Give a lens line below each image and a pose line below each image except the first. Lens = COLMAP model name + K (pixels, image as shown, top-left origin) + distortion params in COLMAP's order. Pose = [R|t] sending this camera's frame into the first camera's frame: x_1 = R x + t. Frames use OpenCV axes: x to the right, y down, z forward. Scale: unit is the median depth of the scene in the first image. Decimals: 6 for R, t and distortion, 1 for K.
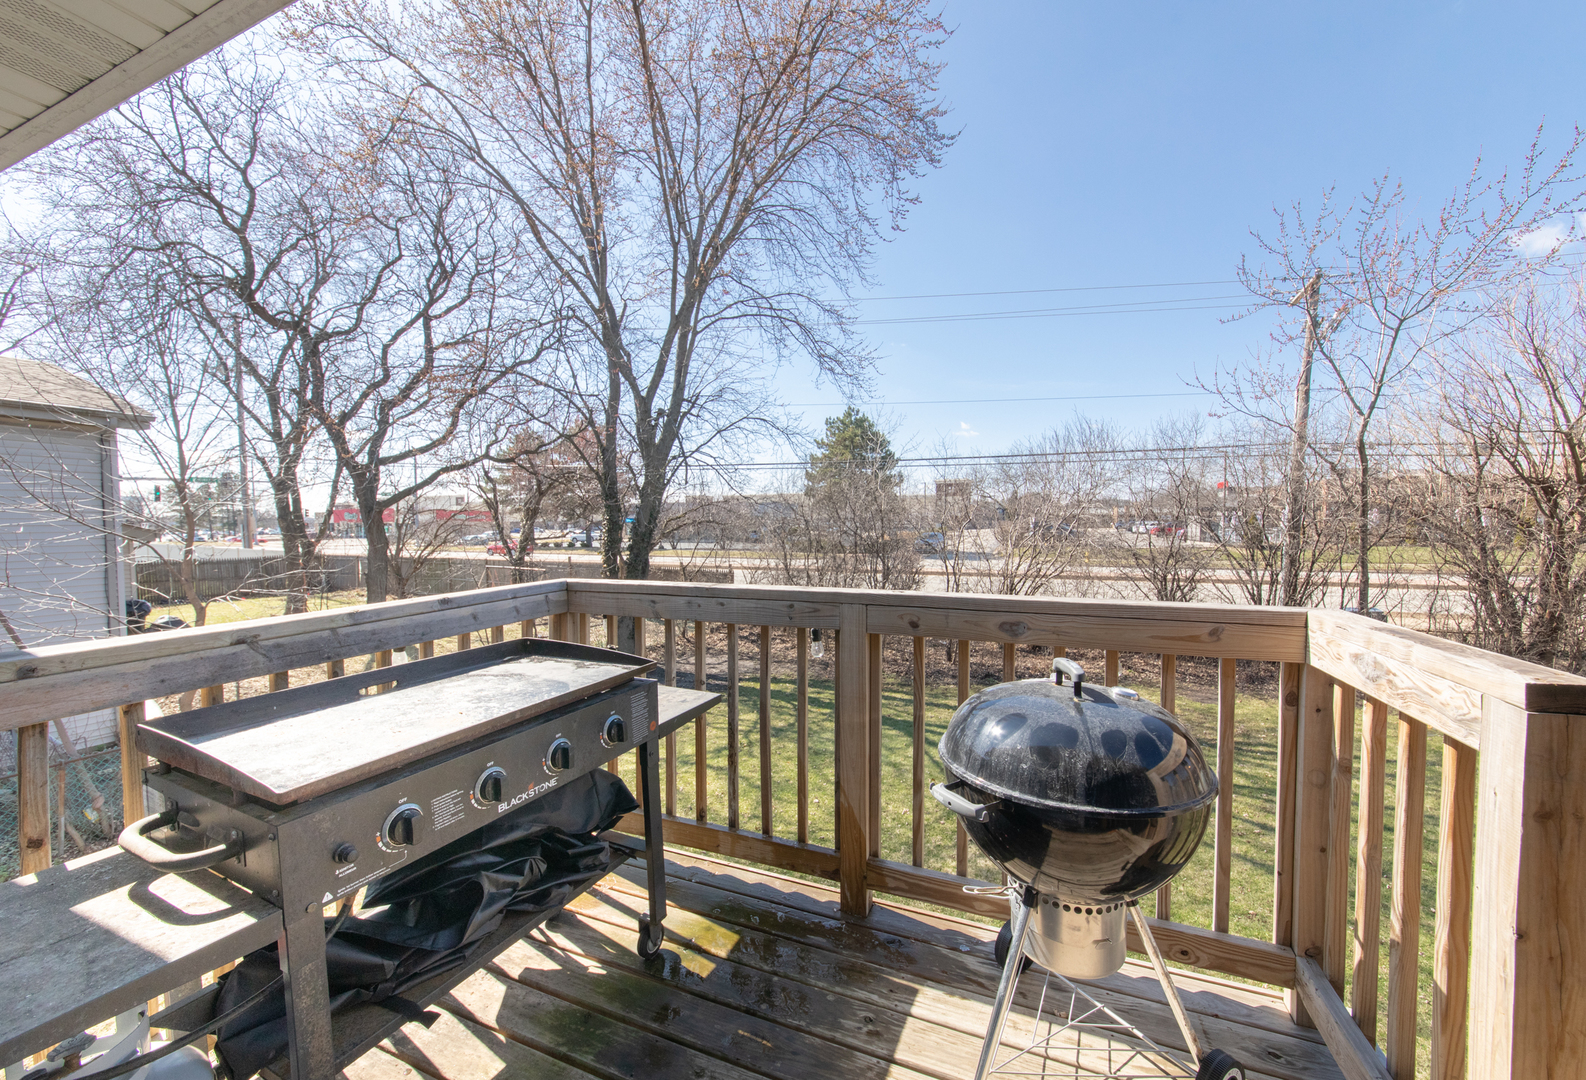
lens RADIAL K [[591.4, 0, 793.0], [0, 591.4, 540.0], [0, 0, 1]] dist [-0.000174, -0.000035]
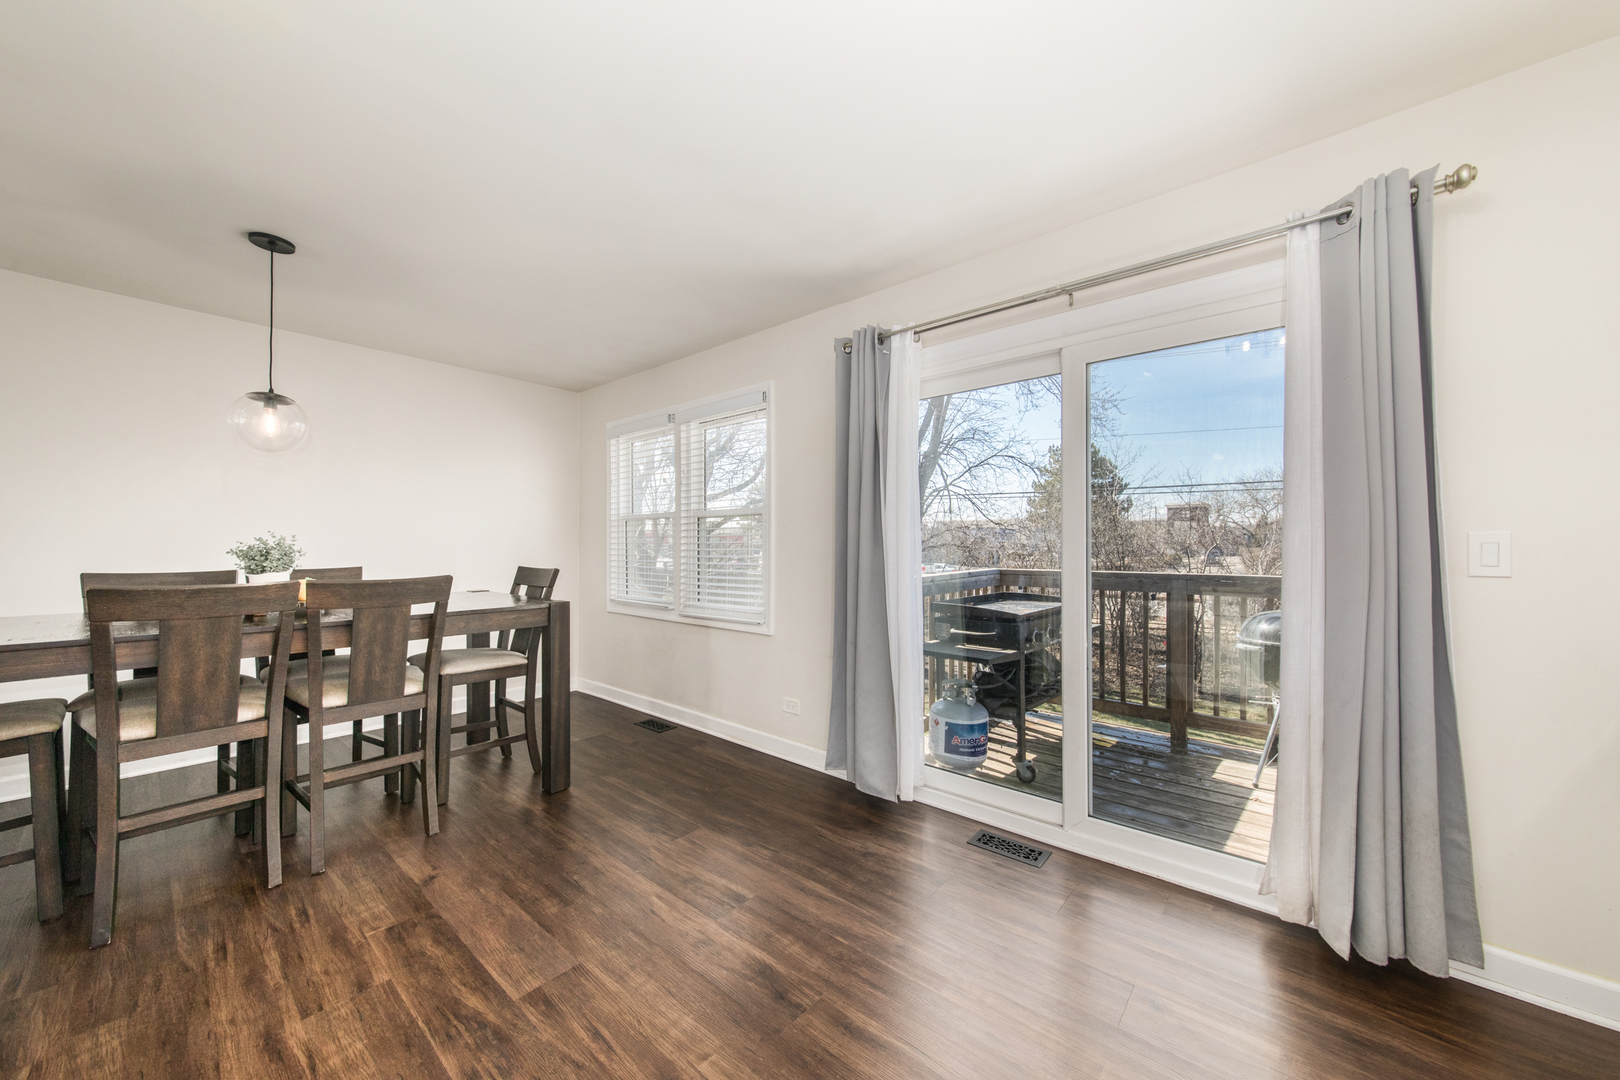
lens RADIAL K [[576.5, 0, 819.4], [0, 576.5, 538.3], [0, 0, 1]] dist [0.000951, 0.000420]
pose [[0.956106, 0.007009, -0.292936, -0.085393], [-0.019587, 0.999007, -0.040027, 0.012191], [0.292365, 0.044008, 0.955294, -0.214736]]
